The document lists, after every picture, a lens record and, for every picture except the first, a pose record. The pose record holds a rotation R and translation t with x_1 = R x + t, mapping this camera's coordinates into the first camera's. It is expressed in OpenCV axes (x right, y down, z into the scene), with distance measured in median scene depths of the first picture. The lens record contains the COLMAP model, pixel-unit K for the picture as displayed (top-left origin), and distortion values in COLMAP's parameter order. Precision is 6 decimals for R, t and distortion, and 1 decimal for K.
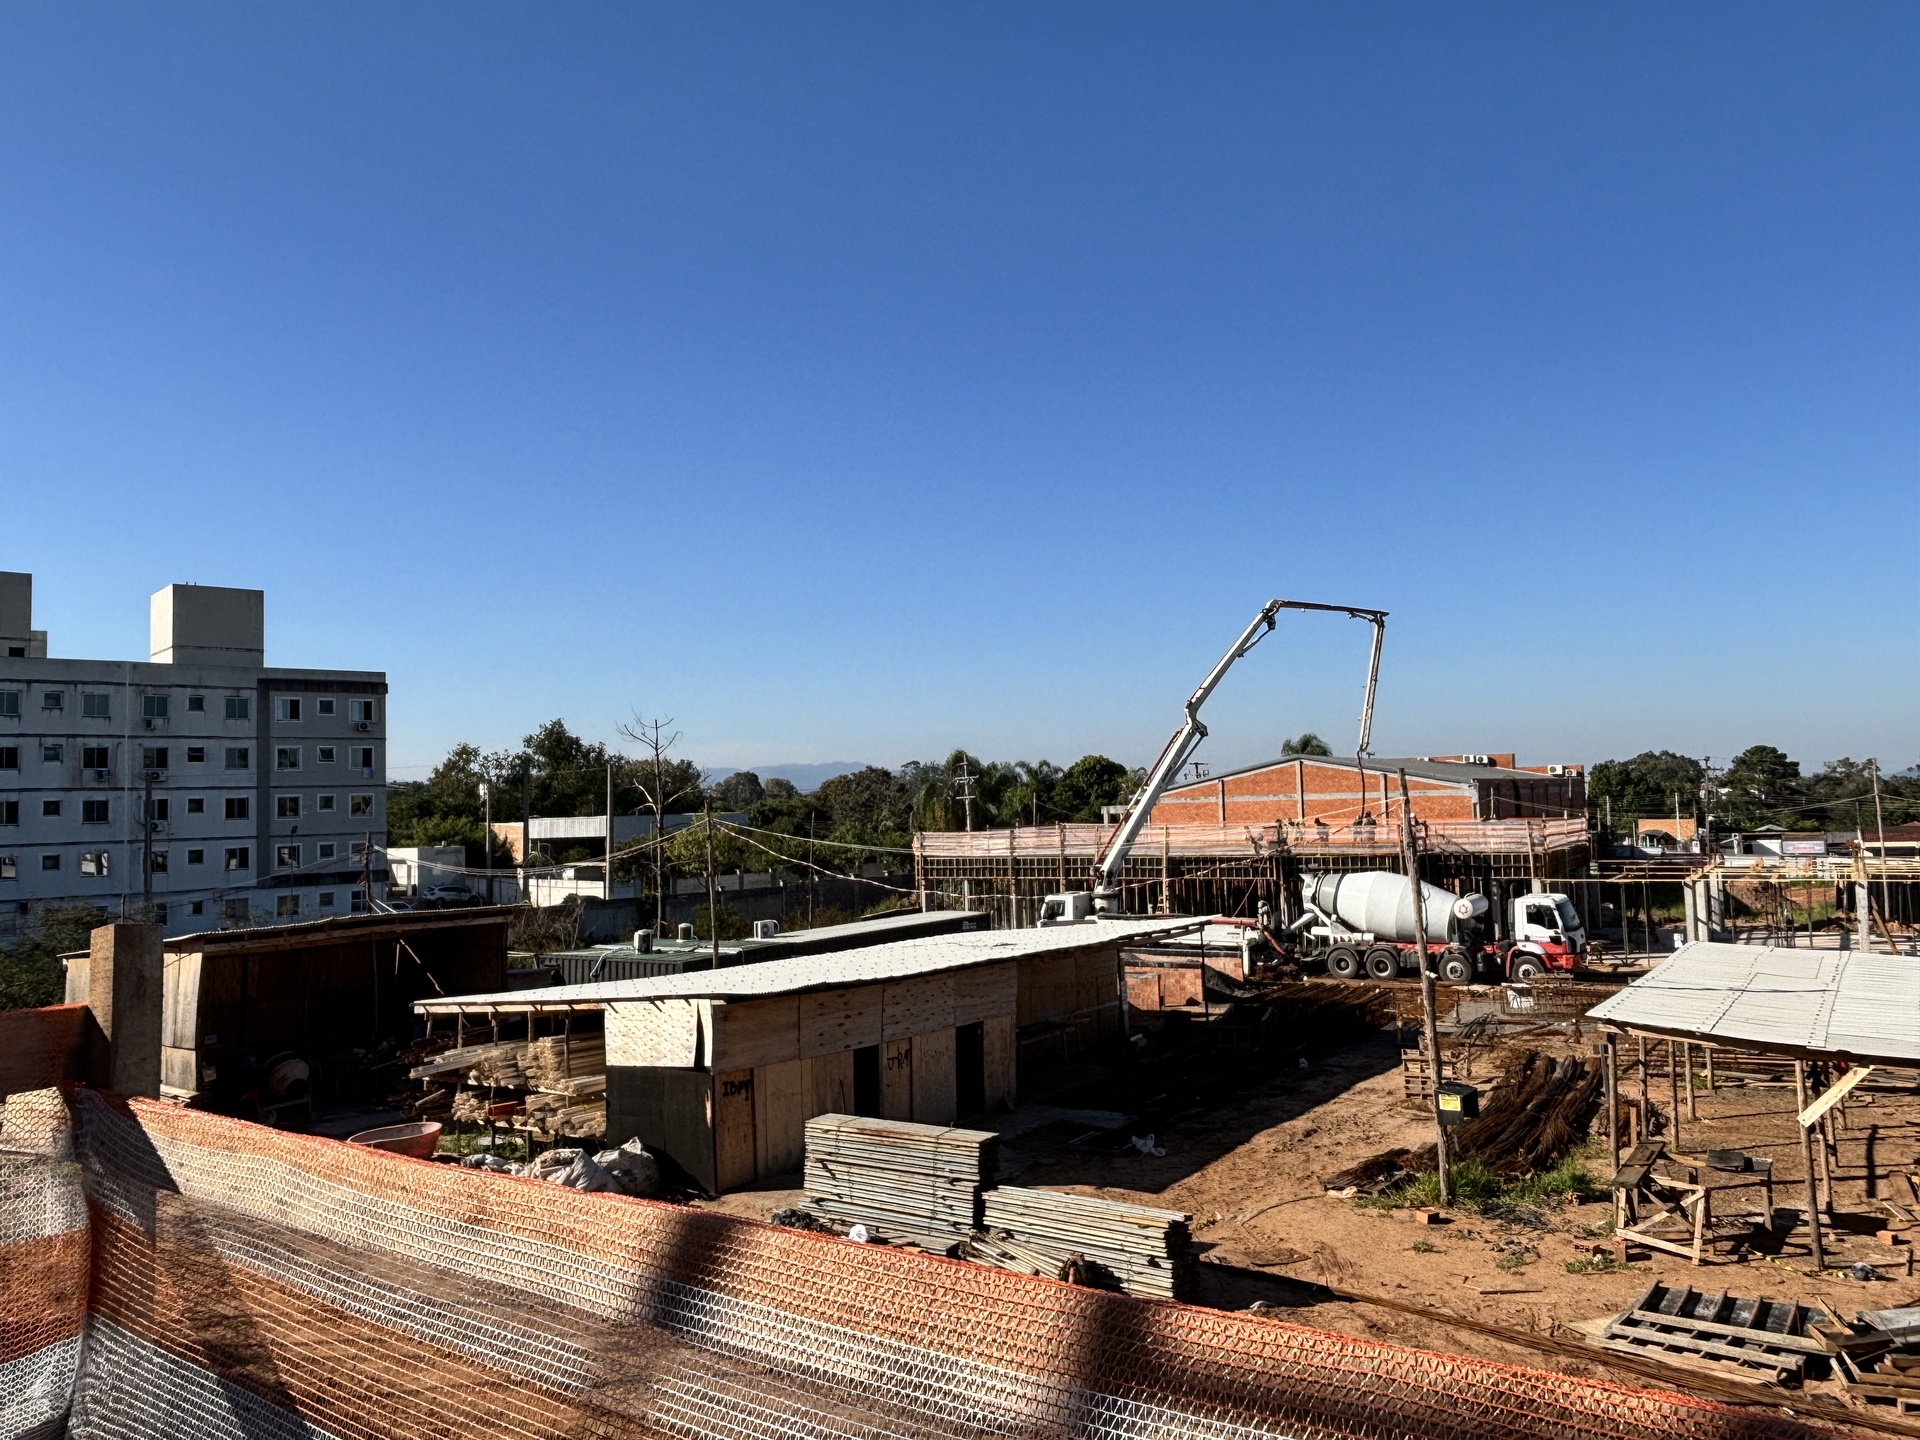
lens RADIAL K [[1368.6, 0, 958.6], [0, 1368.6, 723.7], [0, 0, 1]] dist [-0.008362, -0.004708]
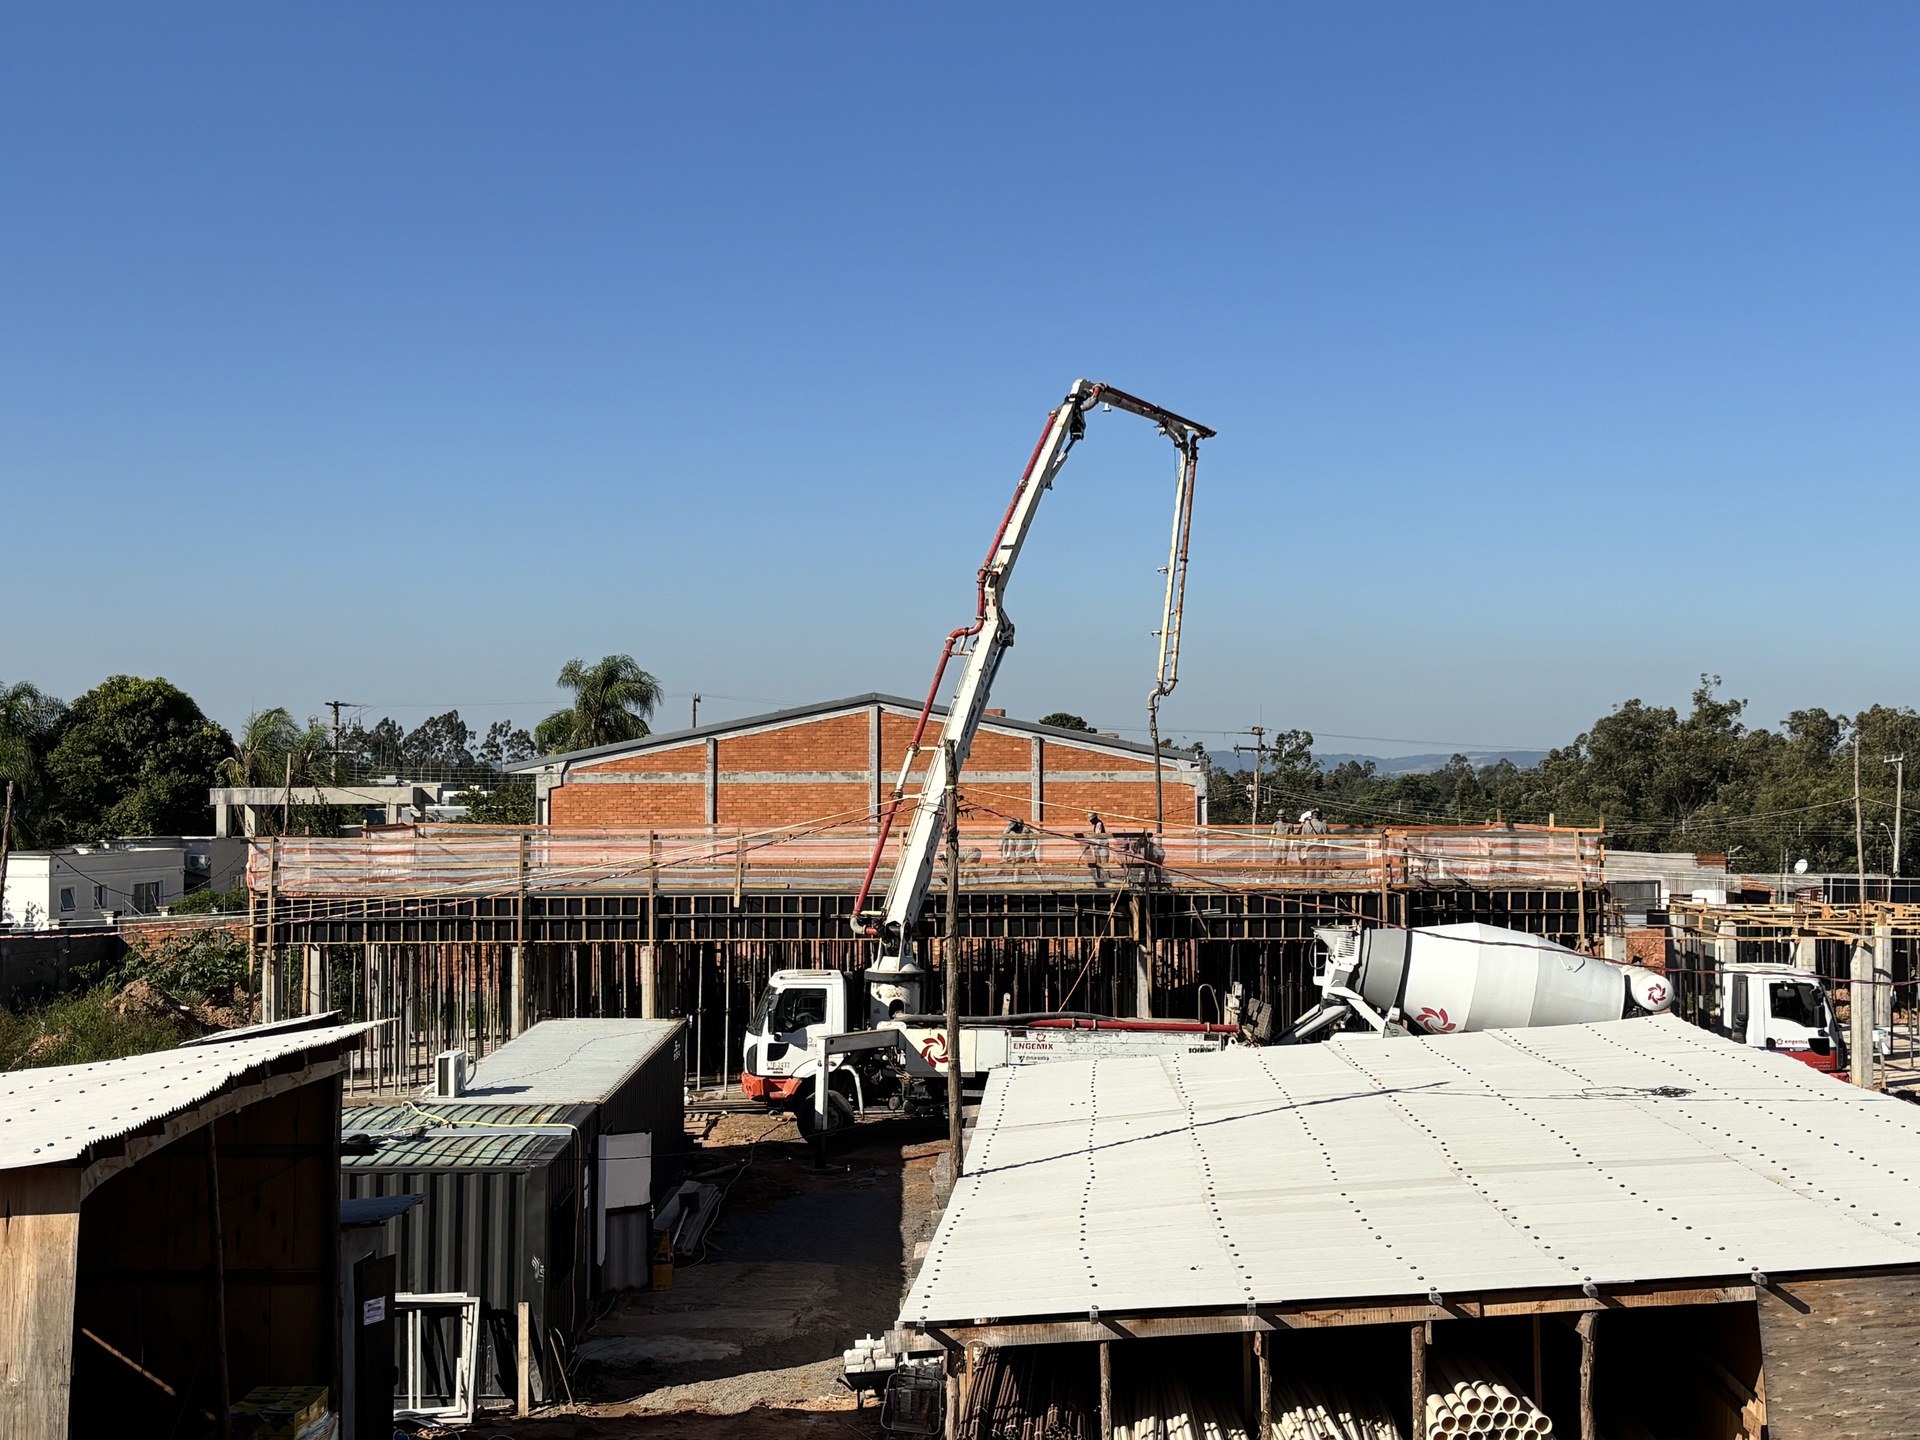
lens RADIAL K [[2658.6, 0, 960.2], [0, 2658.6, 717.0], [0, 0, 1]] dist [0.034757, 0.000000]
pose [[0.866907, 0.033171, 0.497366, -0.275522], [-0.048707, 0.998646, 0.018293, 0.015032], [-0.496085, -0.040083, 0.867348, 0.161112]]
